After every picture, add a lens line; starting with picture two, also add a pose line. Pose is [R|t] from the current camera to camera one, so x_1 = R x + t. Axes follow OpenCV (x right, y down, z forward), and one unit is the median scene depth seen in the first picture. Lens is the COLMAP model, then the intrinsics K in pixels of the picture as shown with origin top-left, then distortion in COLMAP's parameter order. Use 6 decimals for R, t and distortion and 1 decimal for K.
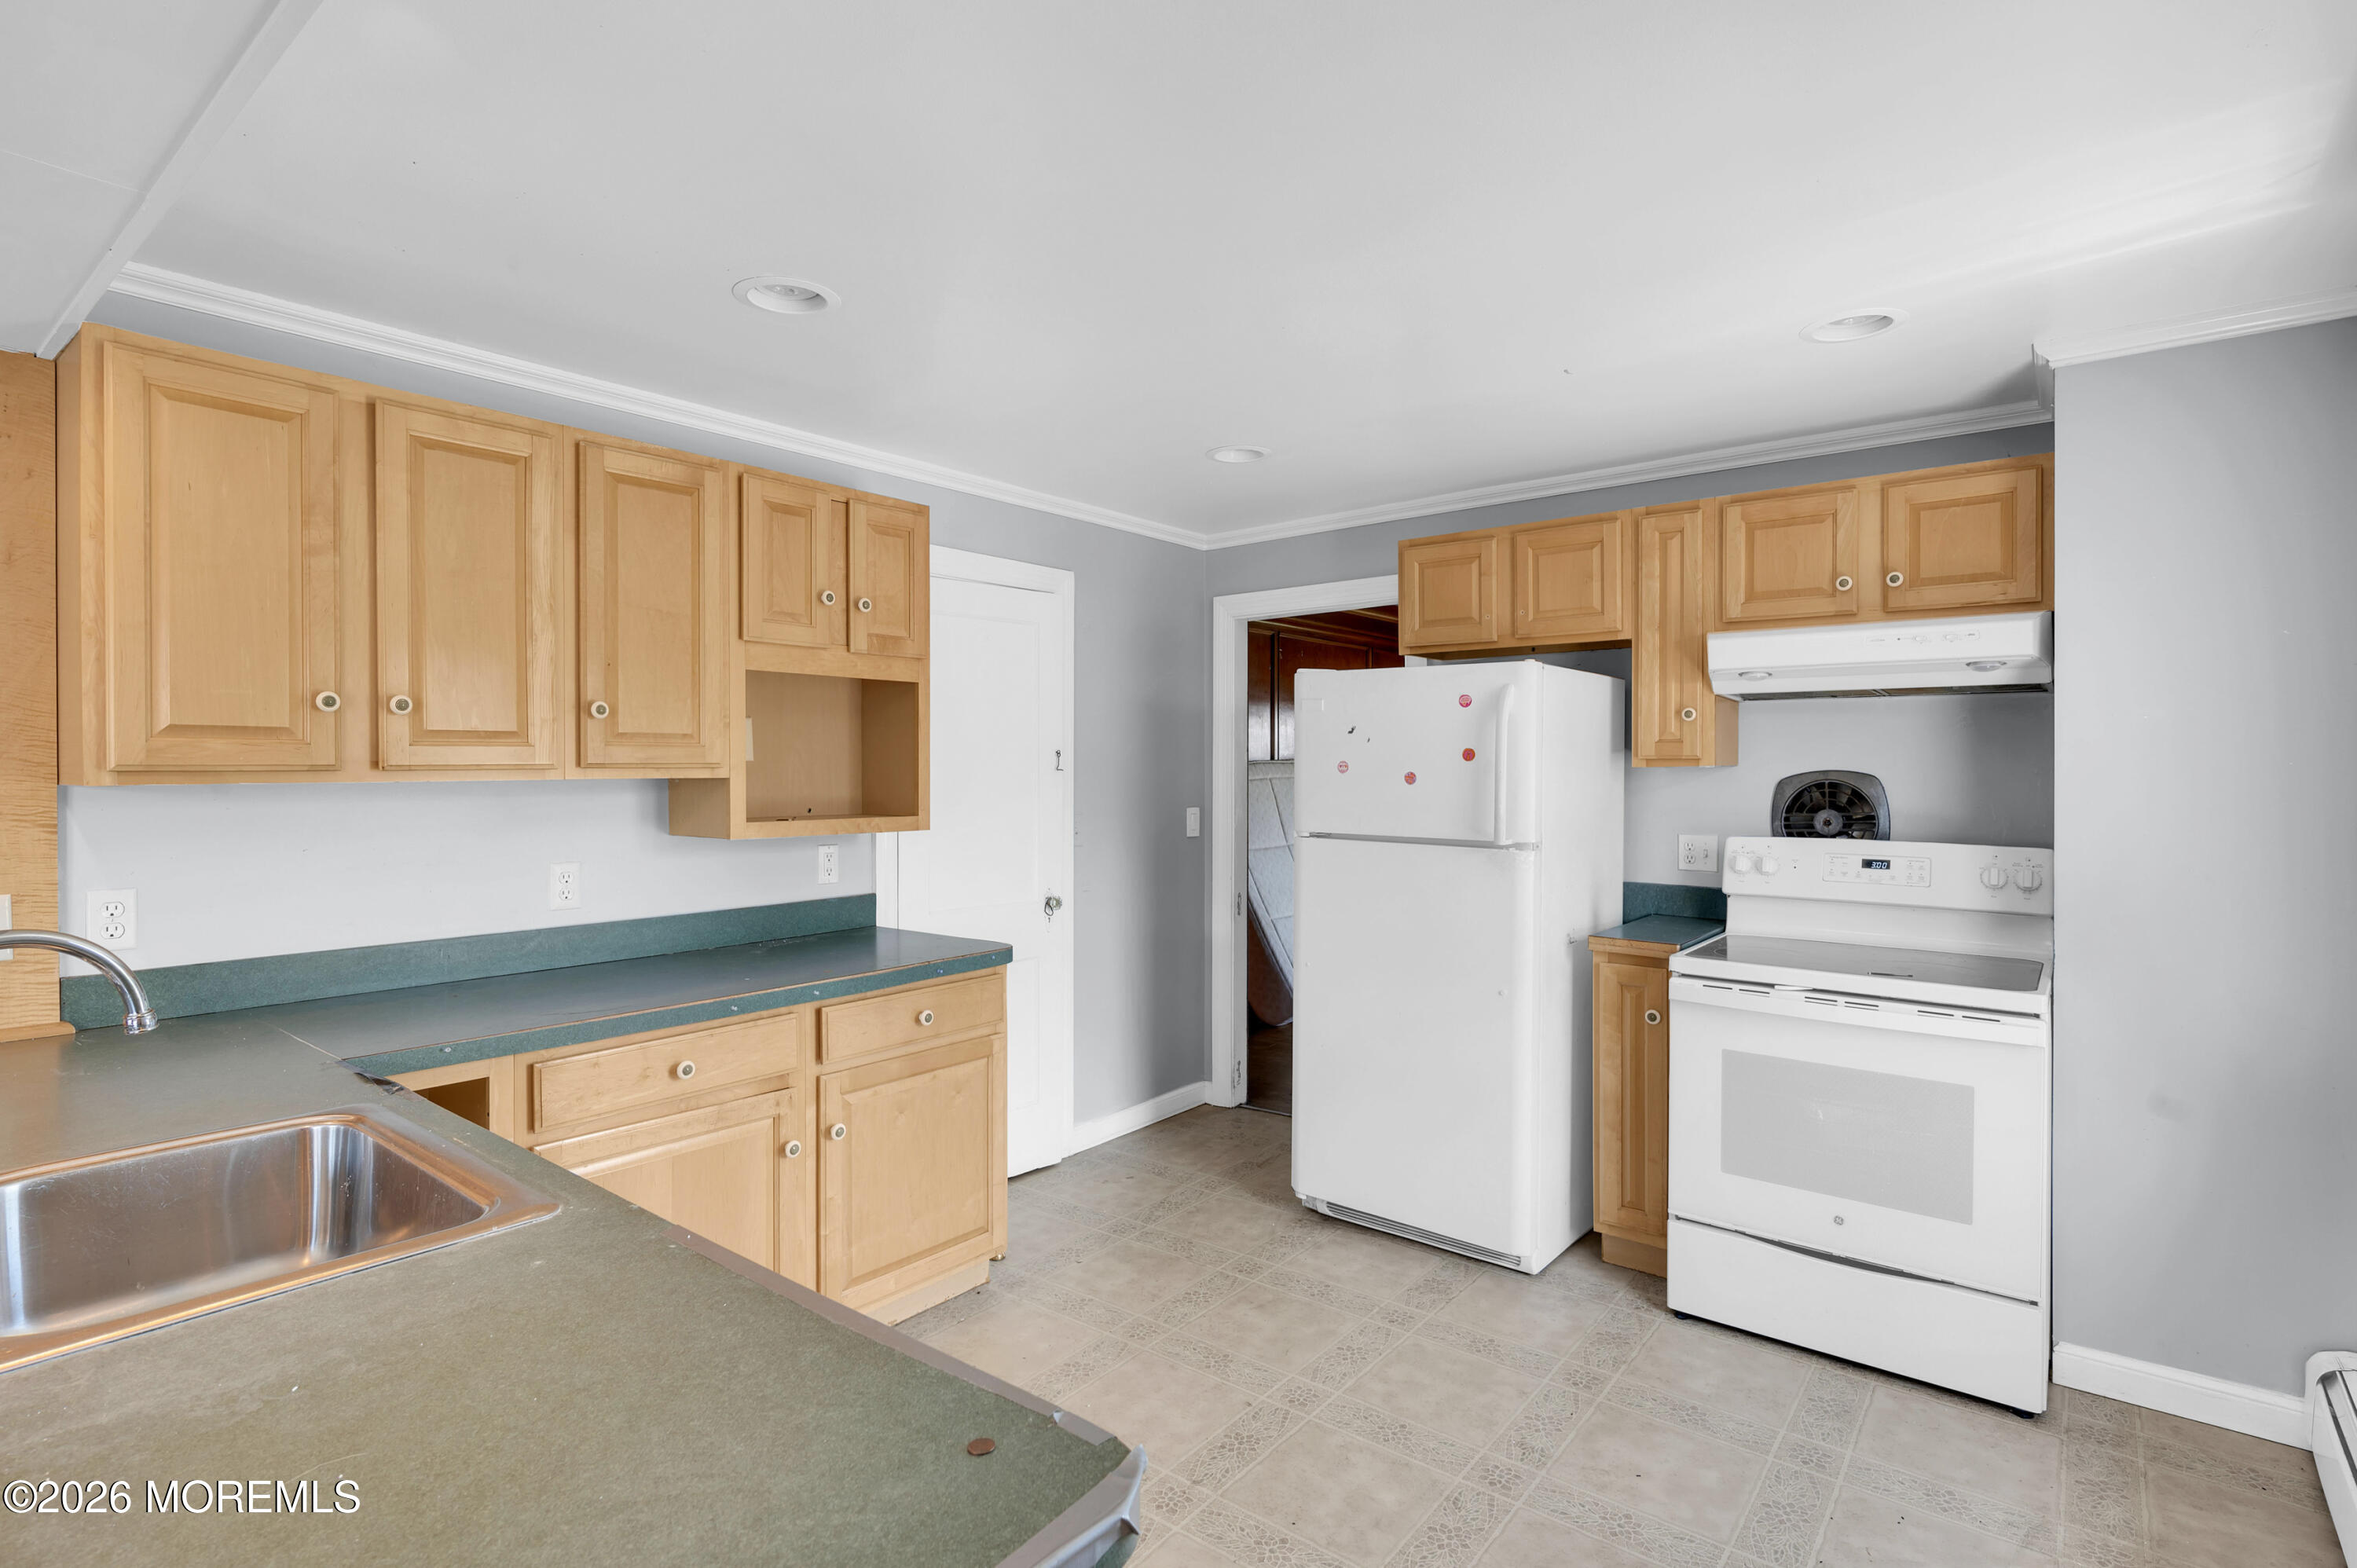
lens RADIAL K [[1159.7, 0, 1183.0], [0, 1159.7, 764.4], [0, 0, 1]] dist [0.012481, 0.000061]
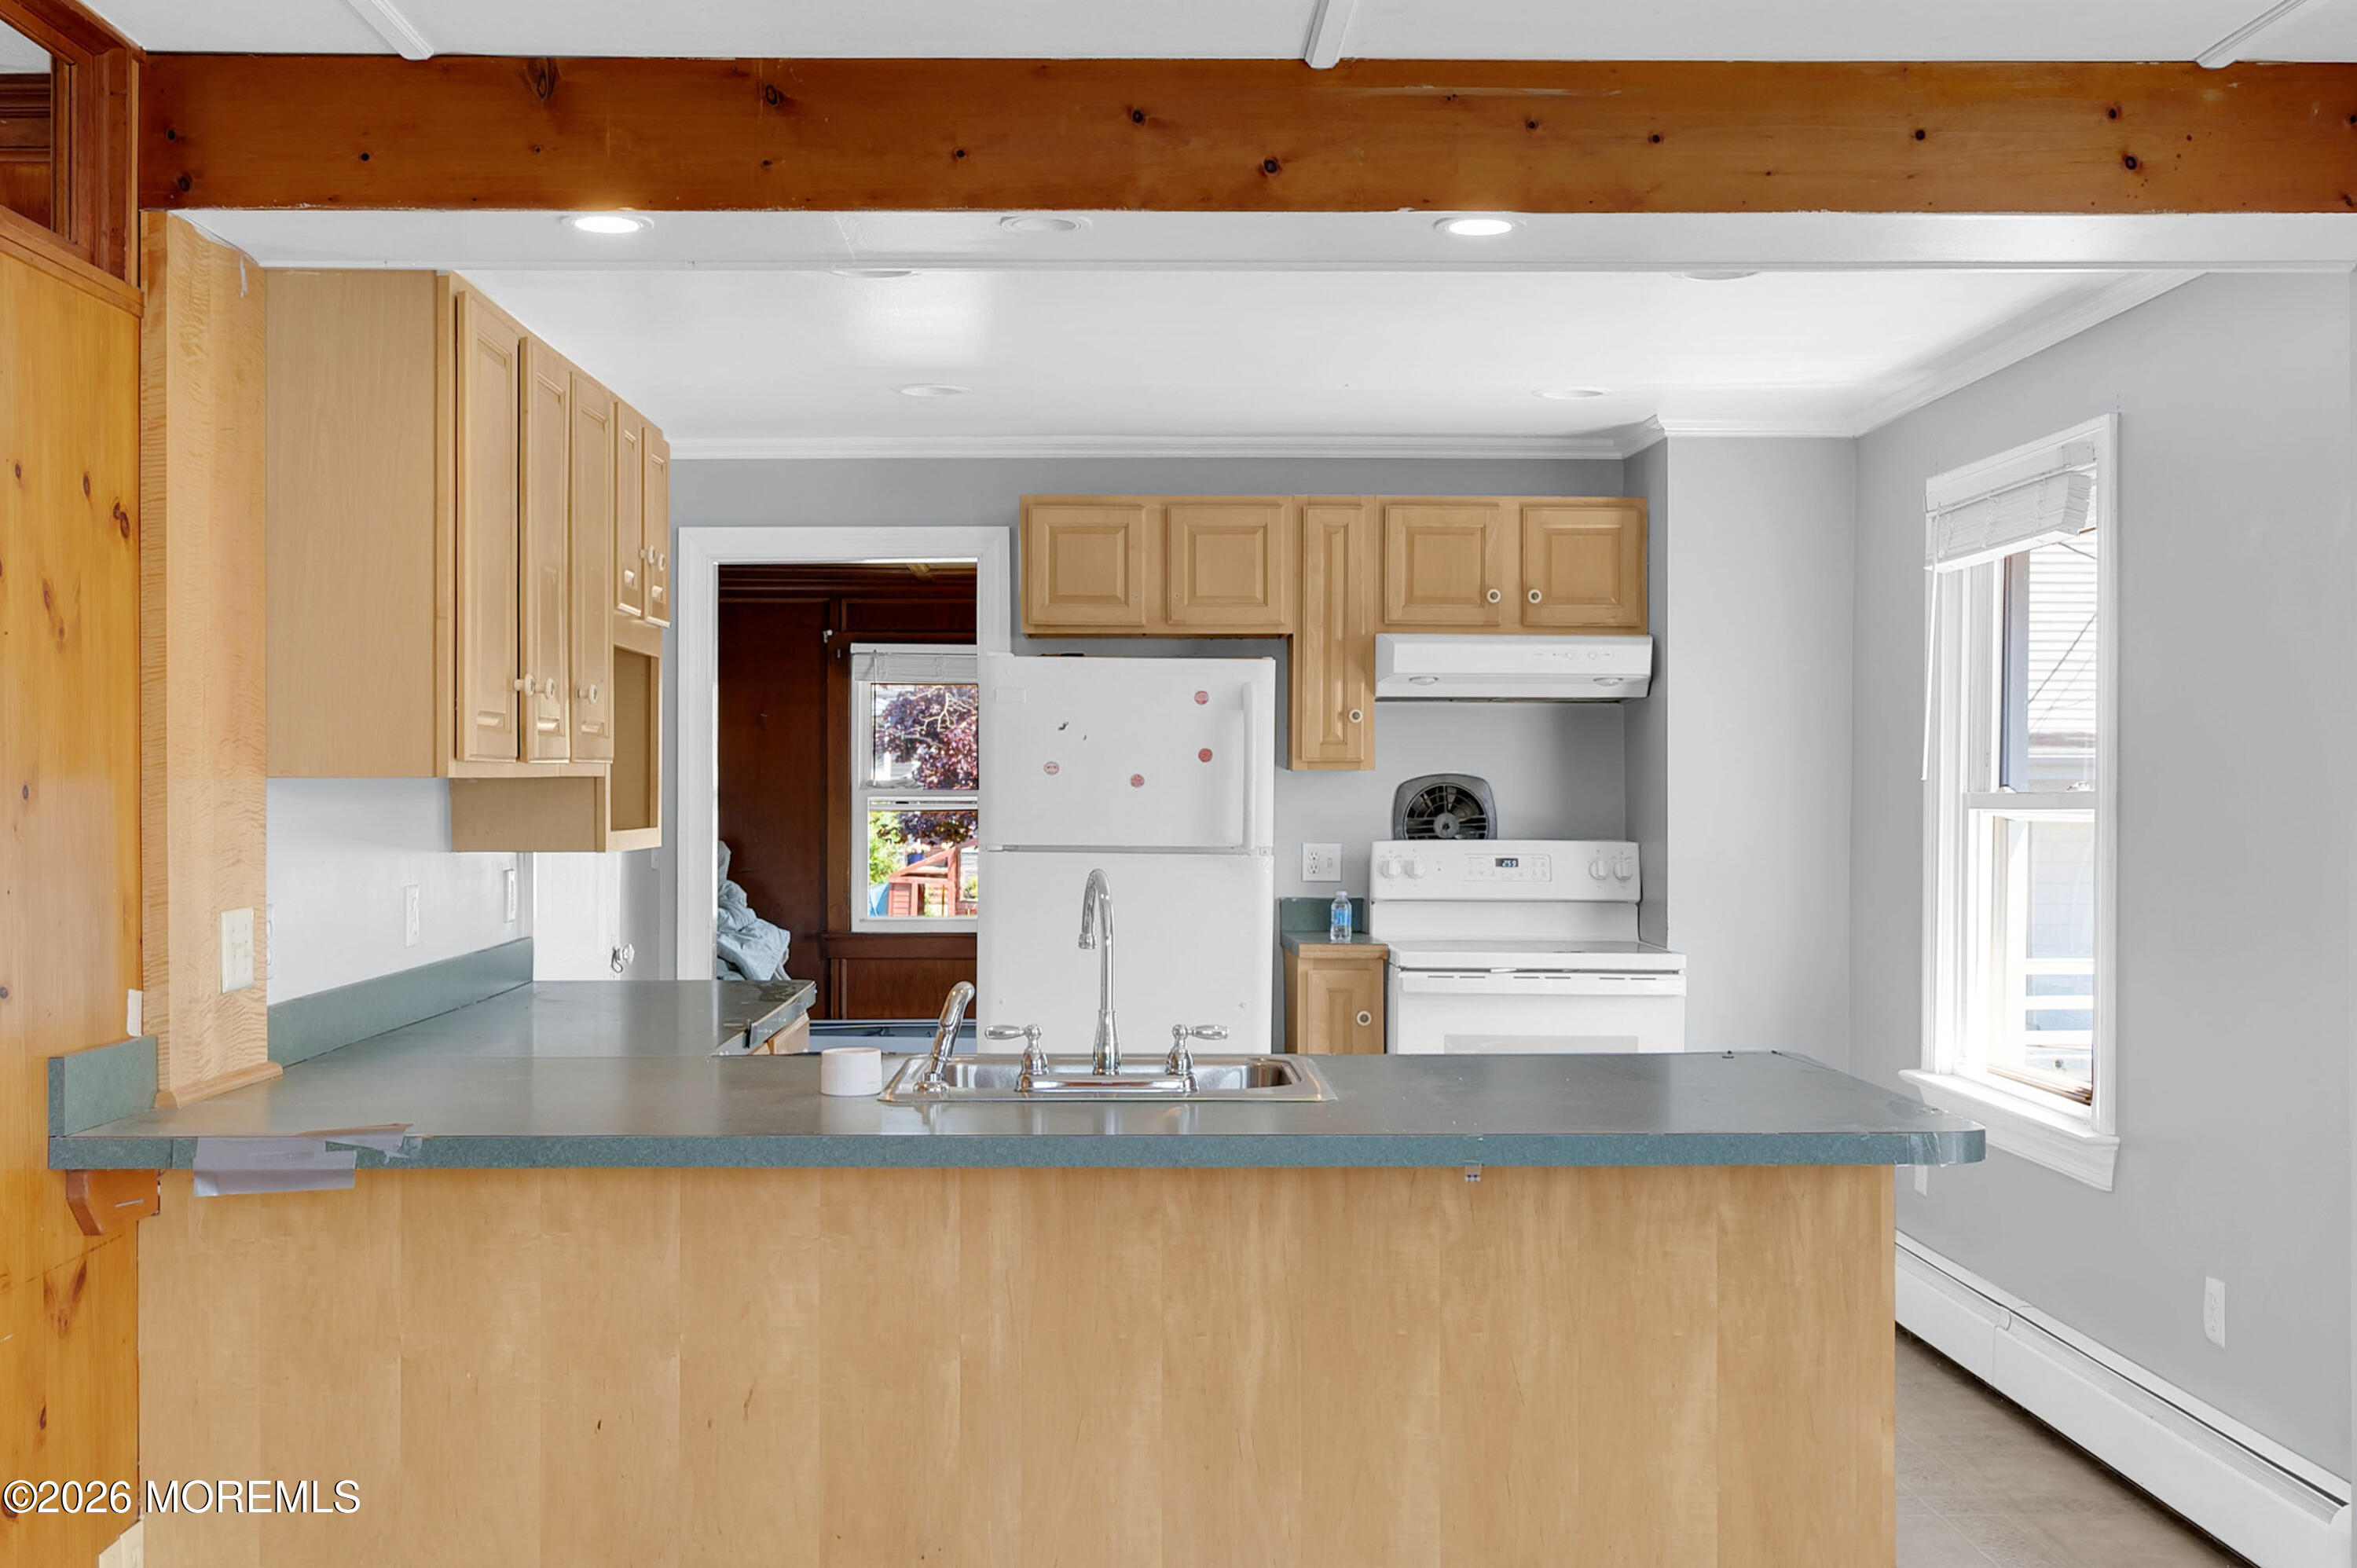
lens RADIAL K [[2442.2, 0, 1167.0], [0, 2442.2, 776.5], [0, 0, 1]] dist [-0.004093, 0.000000]
pose [[0.769370, 0.002687, 0.638797, -1.013573], [-0.003228, 0.999995, -0.000318, 0.009291], [-0.638795, -0.001817, 0.769375, -0.485378]]
